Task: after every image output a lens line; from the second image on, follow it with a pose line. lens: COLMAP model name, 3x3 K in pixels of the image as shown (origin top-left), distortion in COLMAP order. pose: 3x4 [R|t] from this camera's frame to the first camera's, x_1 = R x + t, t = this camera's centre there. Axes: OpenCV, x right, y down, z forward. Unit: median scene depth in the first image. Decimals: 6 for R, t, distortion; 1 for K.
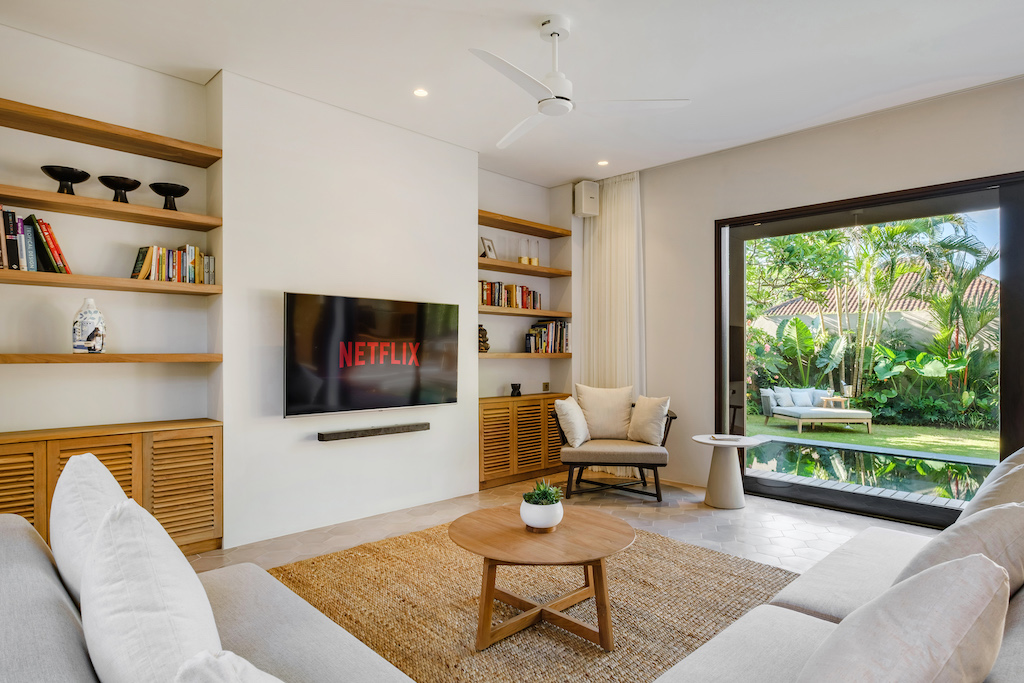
lens RADIAL K [[562.9, 0, 509.2], [0, 562.9, 349.8], [0, 0, 1]] dist [0.017018, 0.000281]
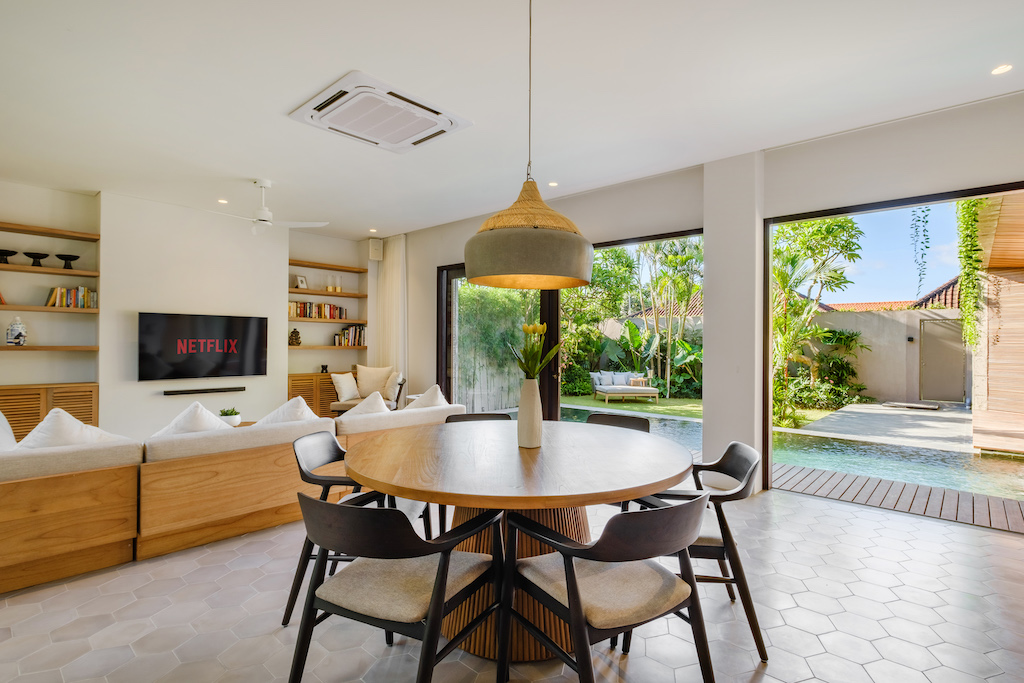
lens RADIAL K [[491.3, 0, 512.0], [0, 491.3, 341.5], [0, 0, 1]] dist [0.018979, 0.000132]
pose [[0.998904, 0.004095, 0.046627, 0.515623], [-0.003987, 0.999989, -0.002406, -0.006464], [-0.046636, 0.002217, 0.998909, -0.460829]]
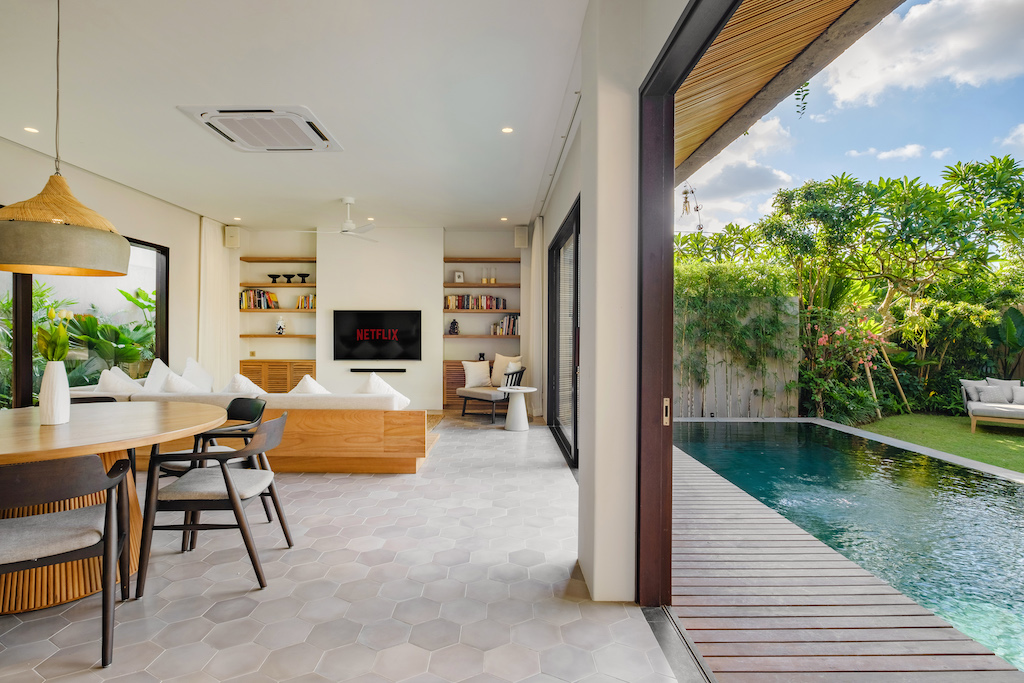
lens RADIAL K [[512.4, 0, 512.0], [0, 512.4, 341.5], [0, 0, 1]] dist [-0.001281, 0.000049]
pose [[0.719583, 0.007250, -0.694369, 1.242166], [0.000315, 0.999942, 0.010766, 0.008612], [0.694406, -0.007966, 0.719539, -0.059113]]
